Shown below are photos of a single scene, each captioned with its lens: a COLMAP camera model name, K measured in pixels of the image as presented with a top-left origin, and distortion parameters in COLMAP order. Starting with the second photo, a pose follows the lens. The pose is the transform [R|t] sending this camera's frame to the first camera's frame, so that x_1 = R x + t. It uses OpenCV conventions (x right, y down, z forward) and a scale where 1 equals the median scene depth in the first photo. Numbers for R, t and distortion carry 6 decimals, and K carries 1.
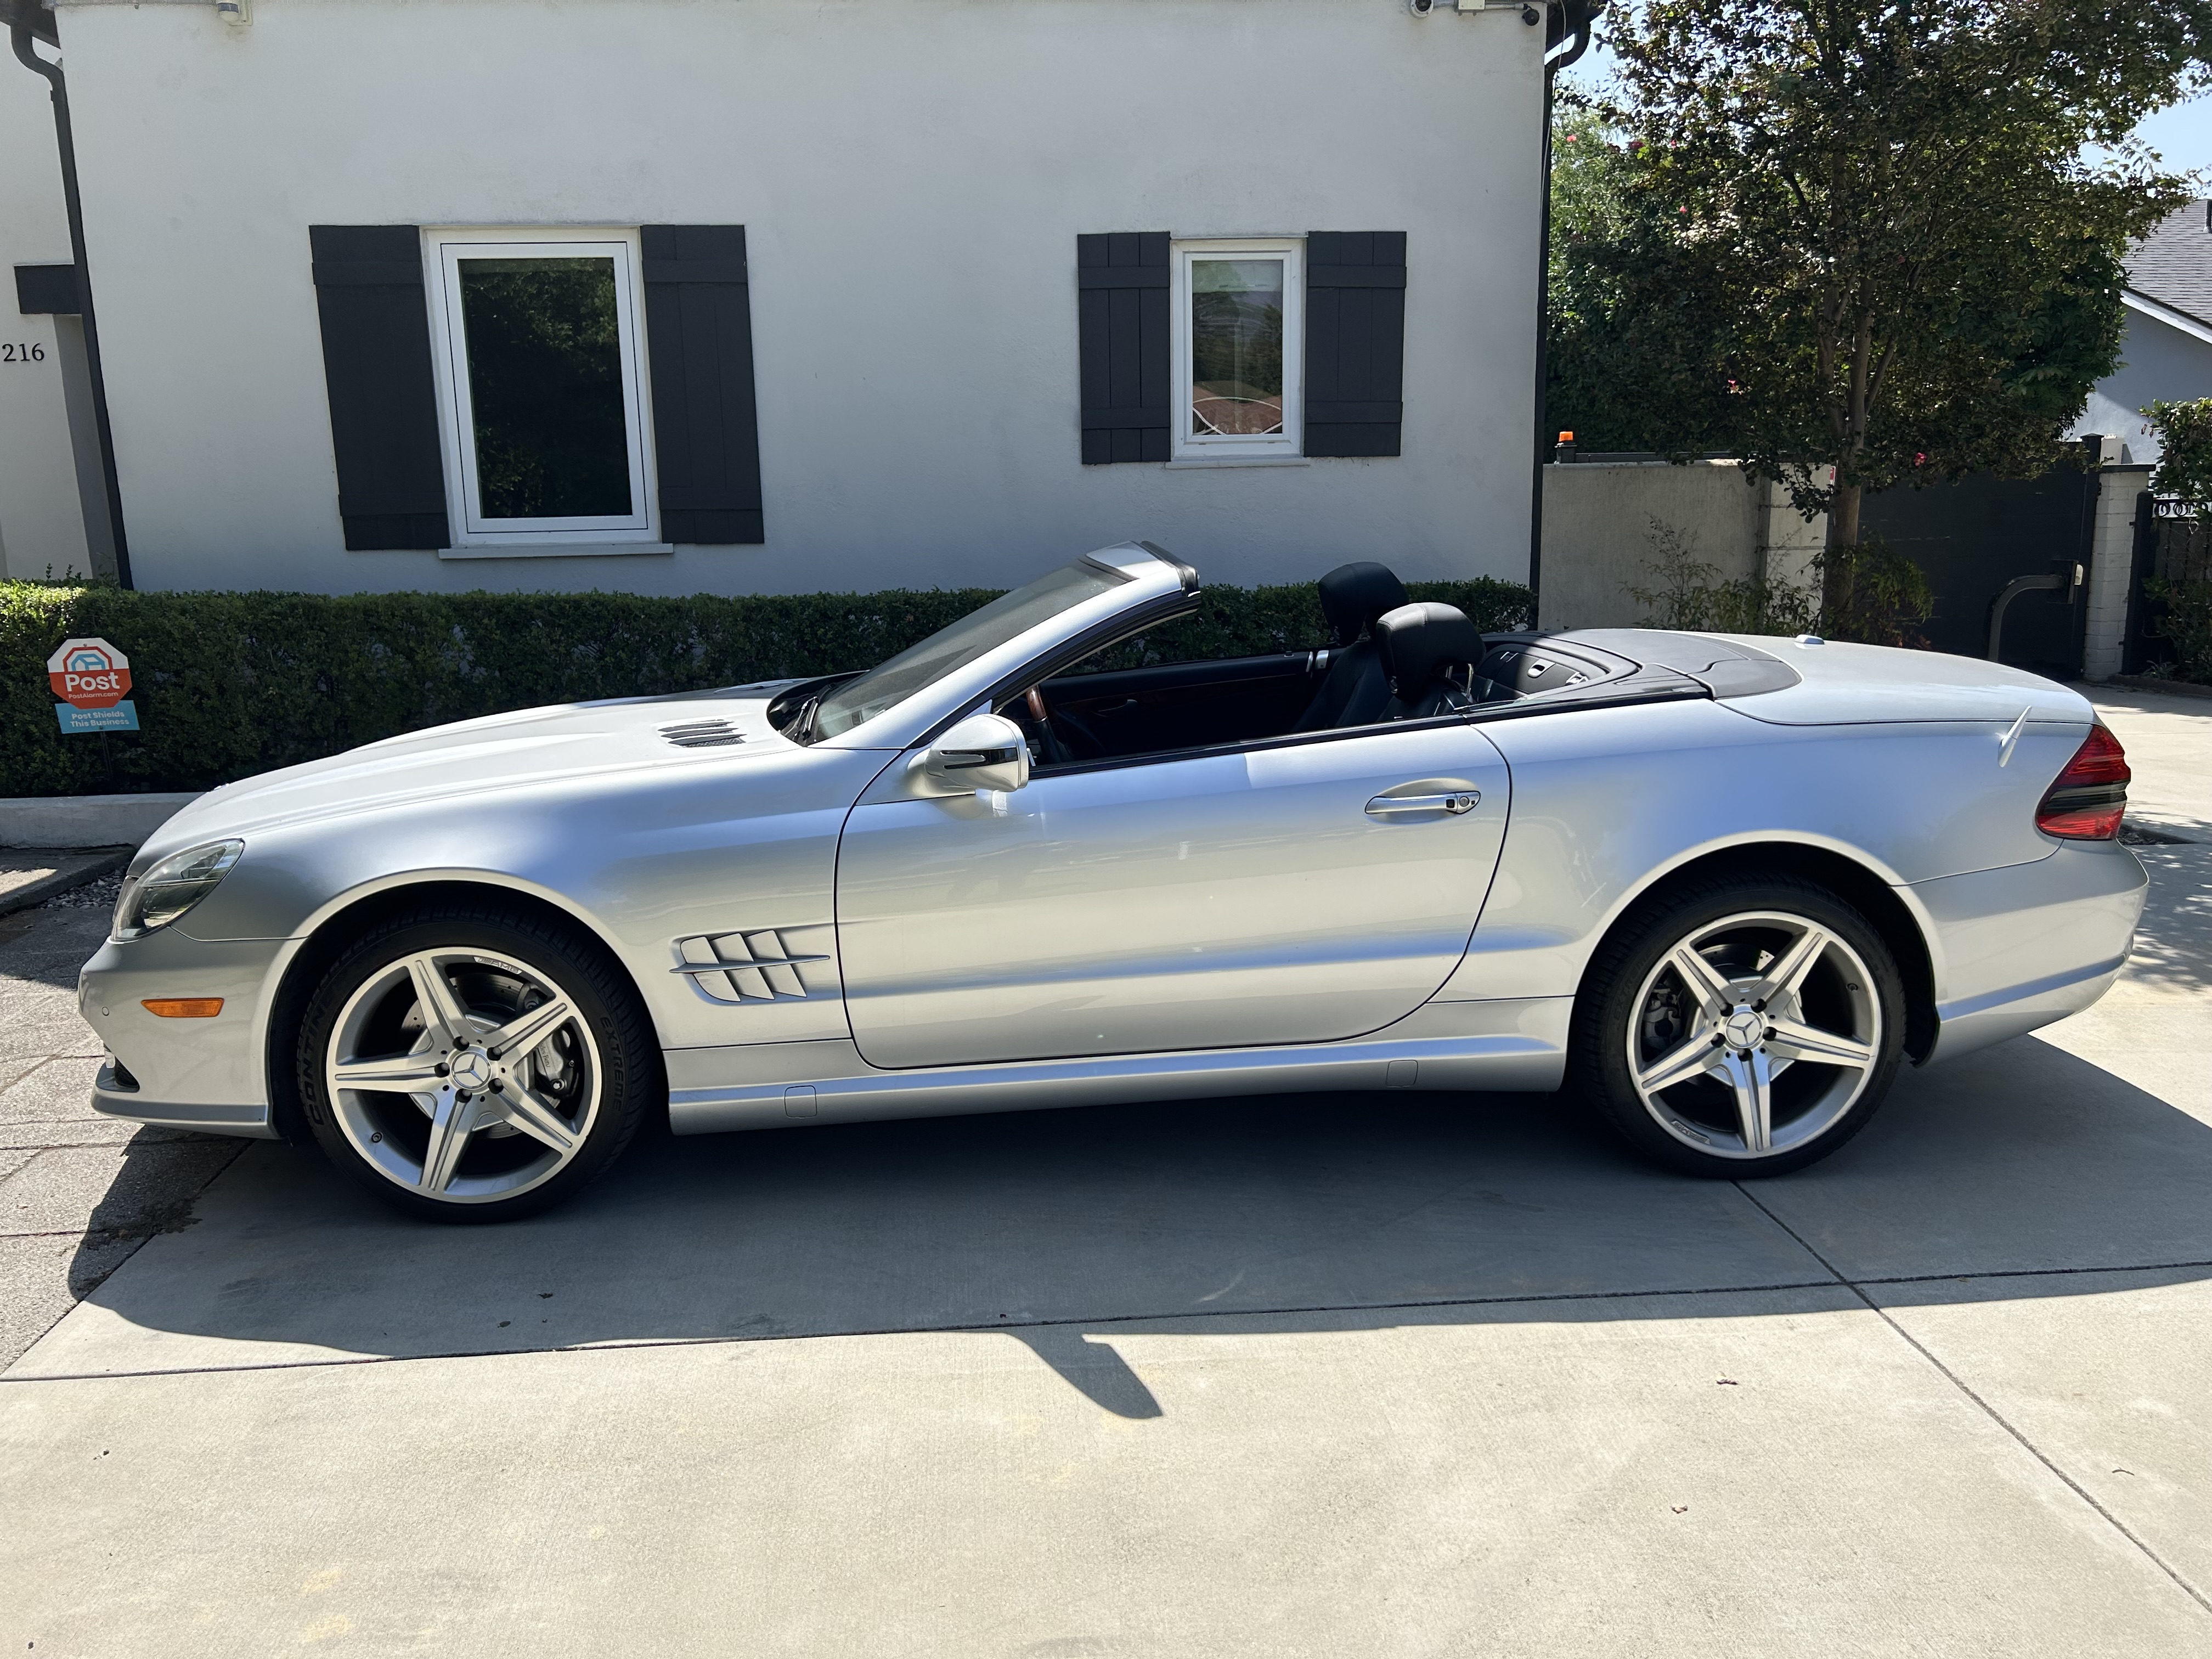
lens RADIAL K [[1660.0, 0, 1106.0], [0, 1660.0, 829.5], [0, 0, 1]] dist [0.042822, -0.048310]
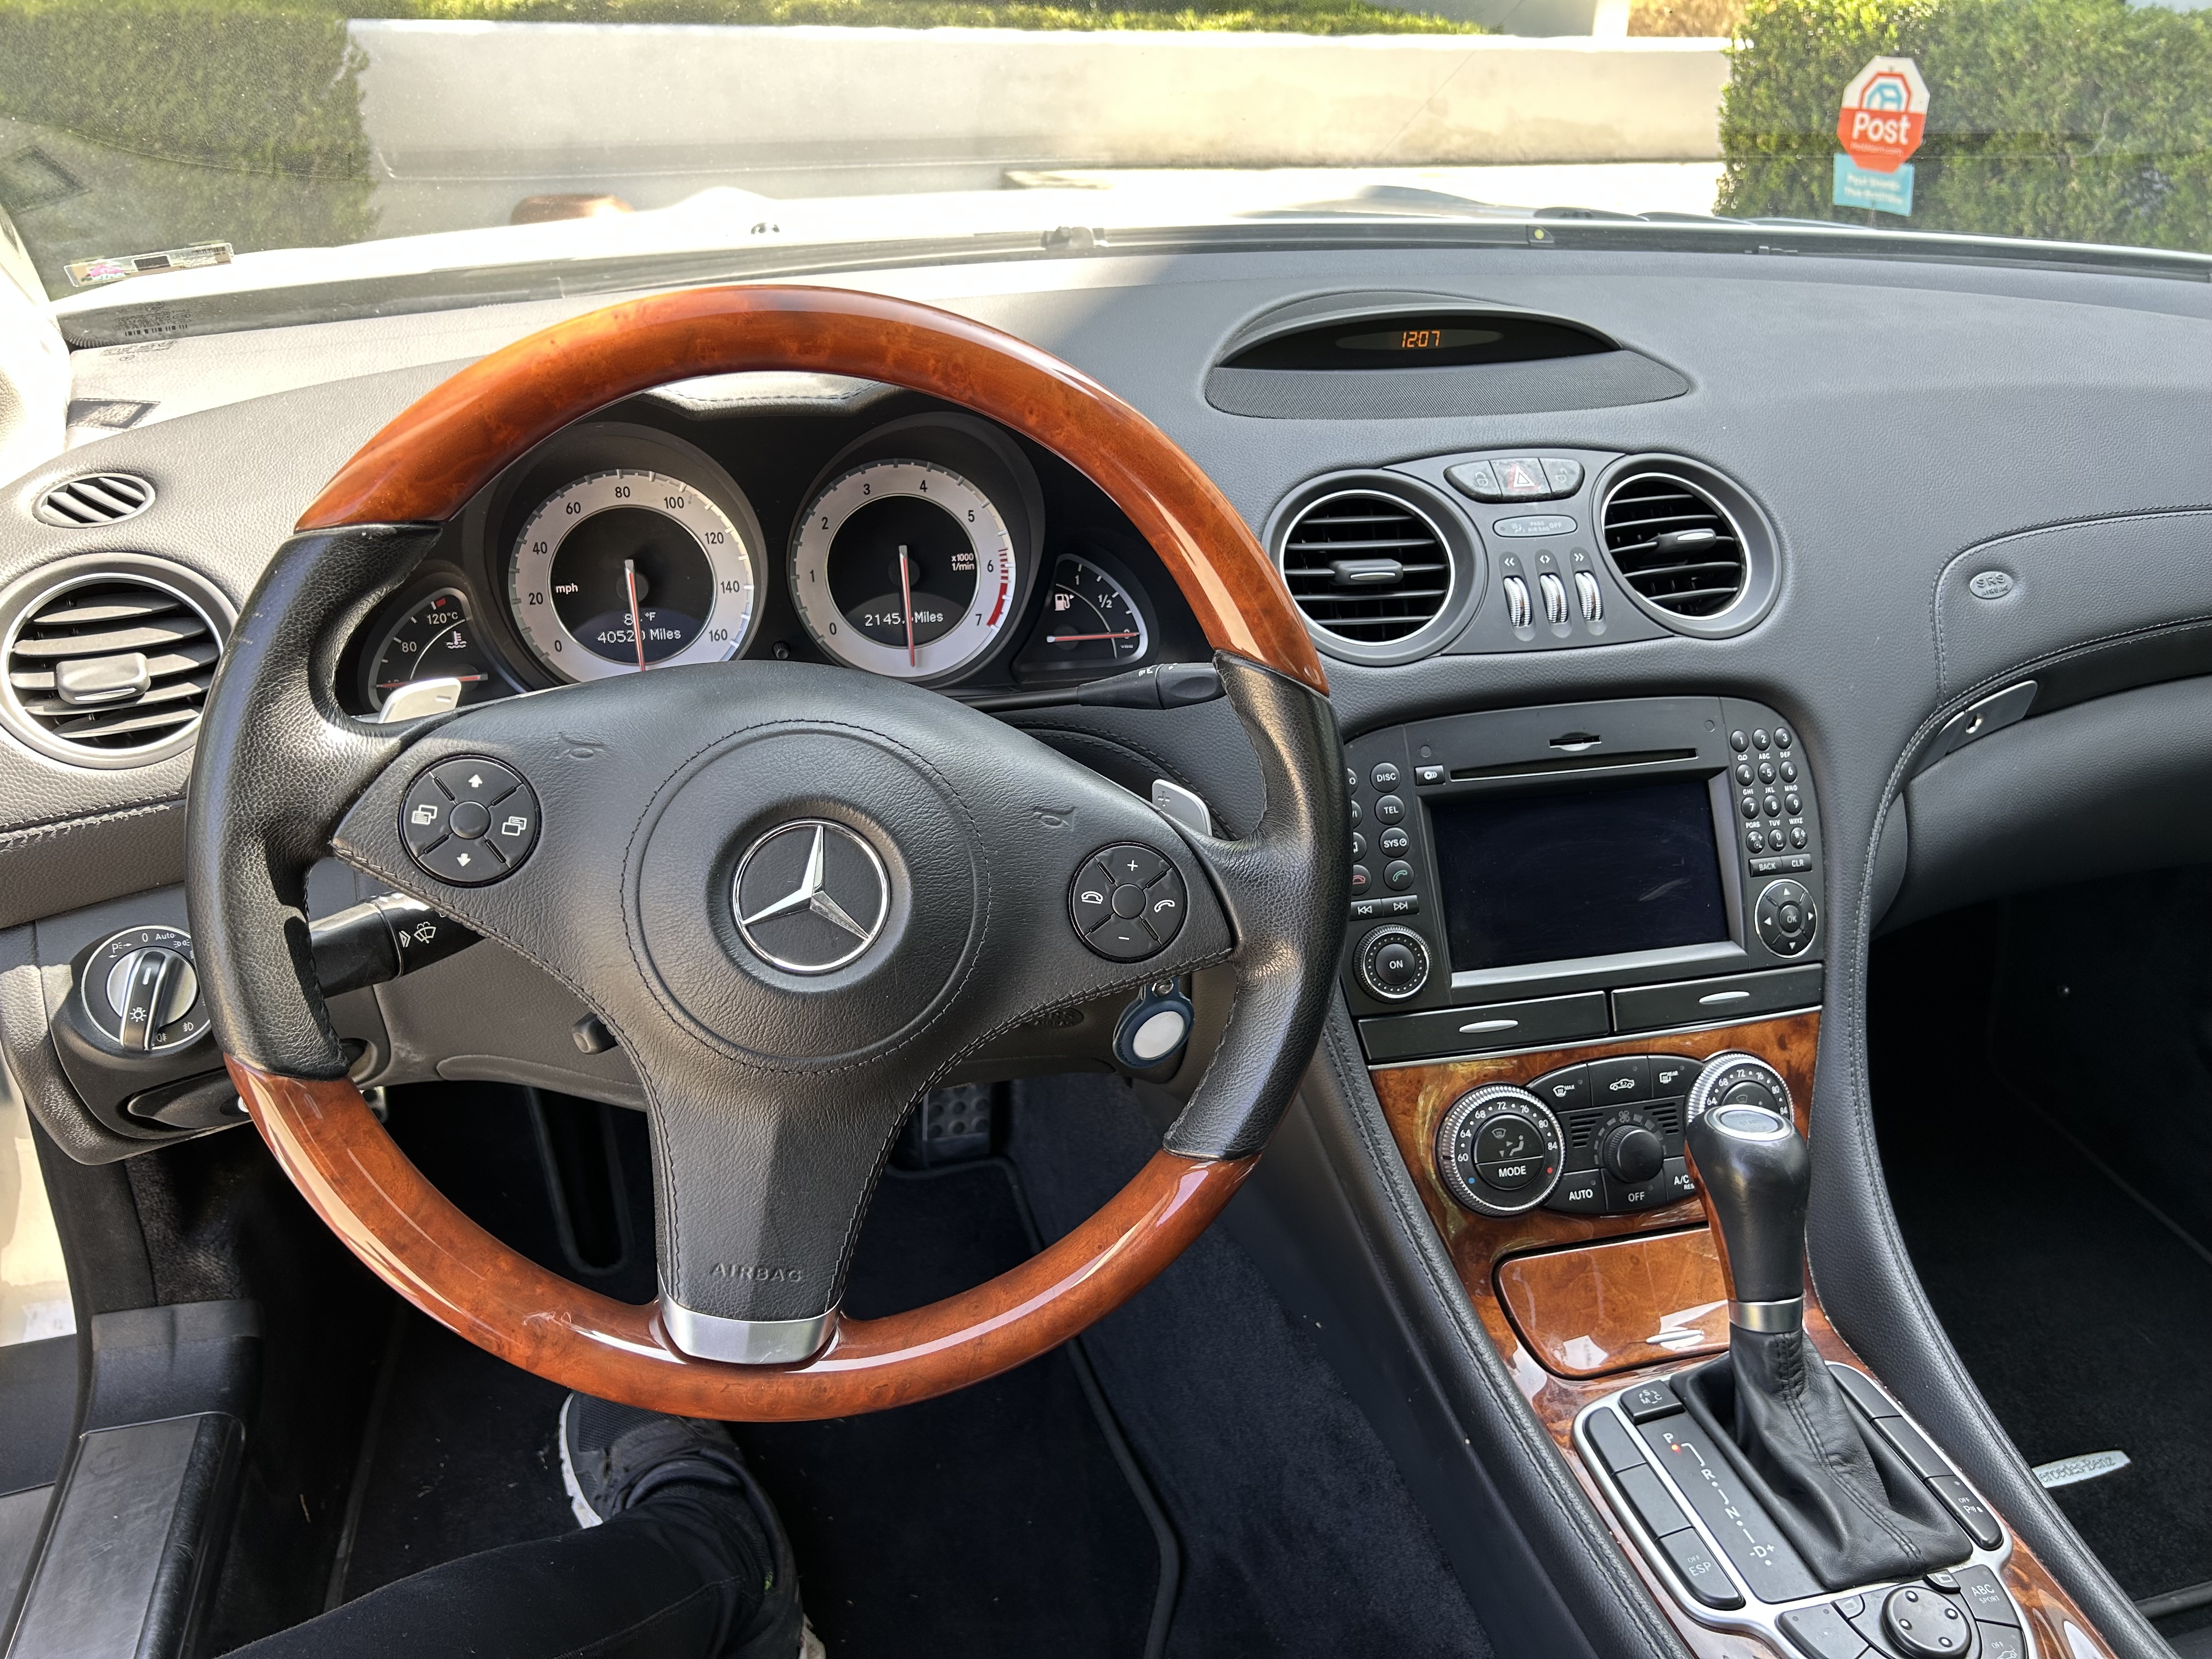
lens RADIAL K [[1666.8, 0, 1120.0], [0, 1666.8, 836.2], [0, 0, 1]] dist [0.053125, -0.064689]
pose [[0.196056, 0.474036, -0.858401, 0.113551], [-0.219621, 0.874379, 0.432699, -0.129102], [0.955682, 0.103690, 0.275535, 1.086932]]
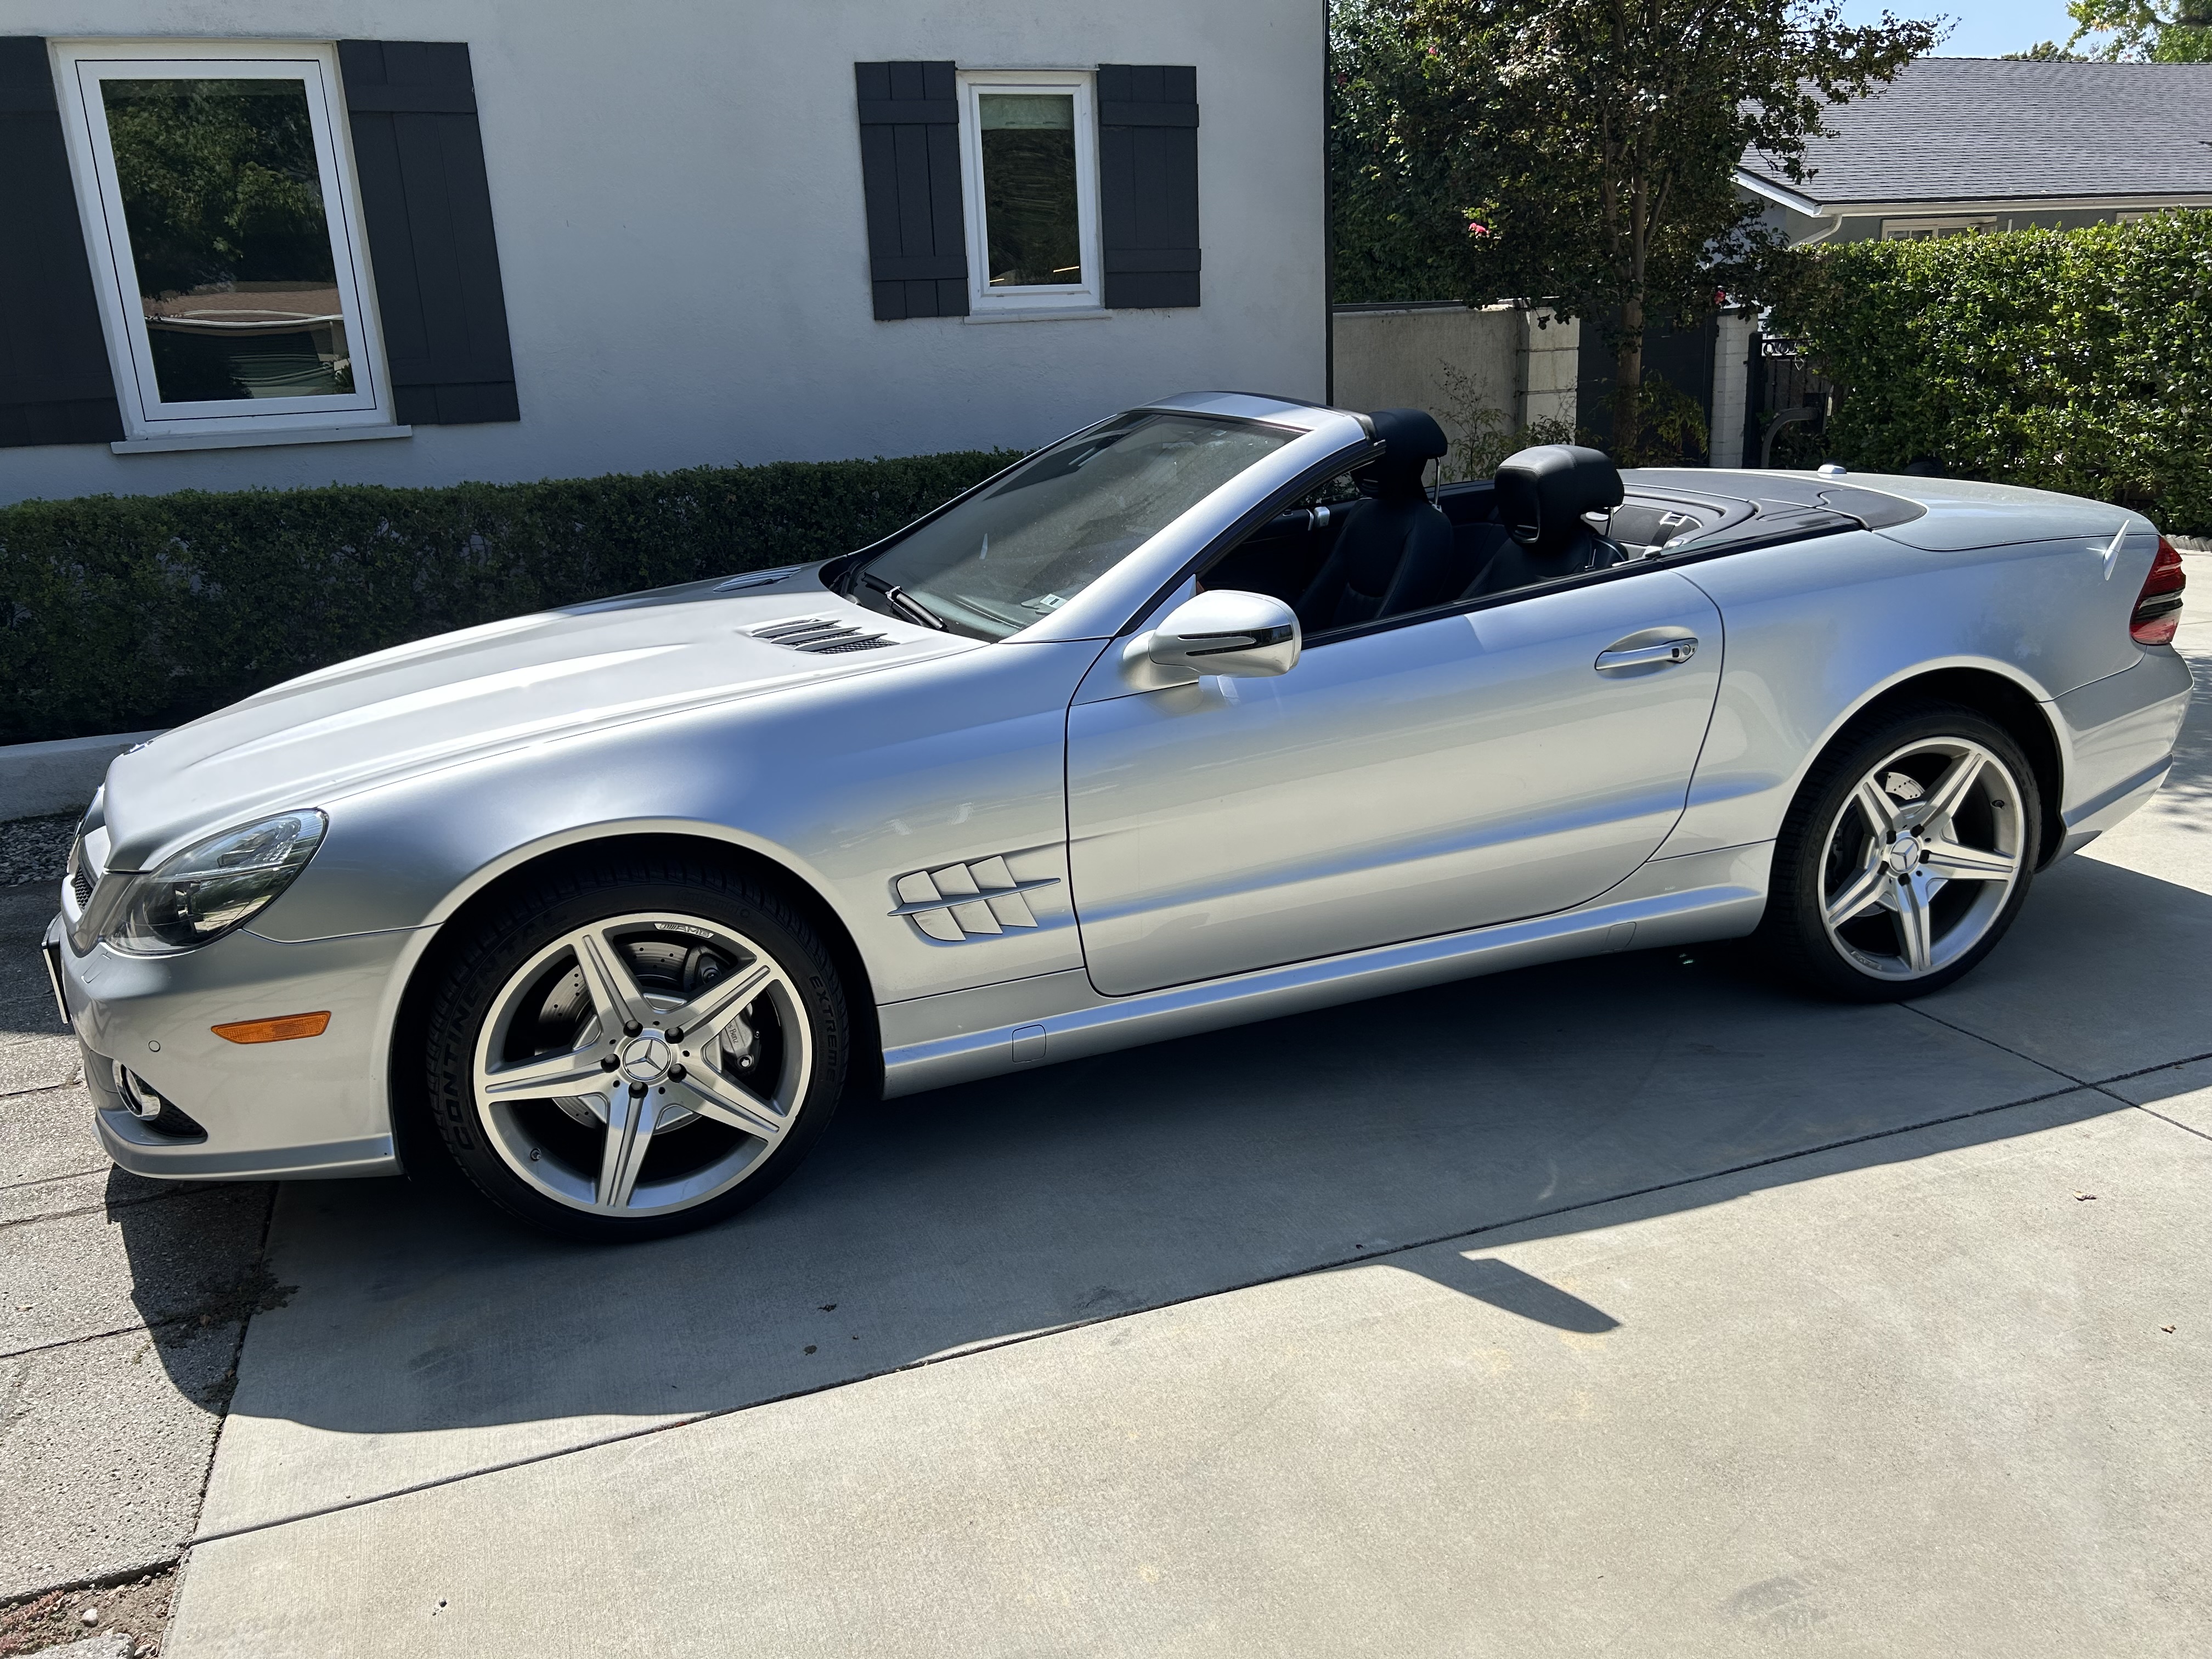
lens RADIAL K [[1660.0, 0, 1106.0], [0, 1660.0, 829.5], [0, 0, 1]] dist [0.042822, -0.048310]
pose [[0.962900, -0.098028, 0.251423, -0.343625], [0.078826, 0.993227, 0.085364, -0.021361], [-0.258088, -0.062378, 0.964106, 0.141564]]
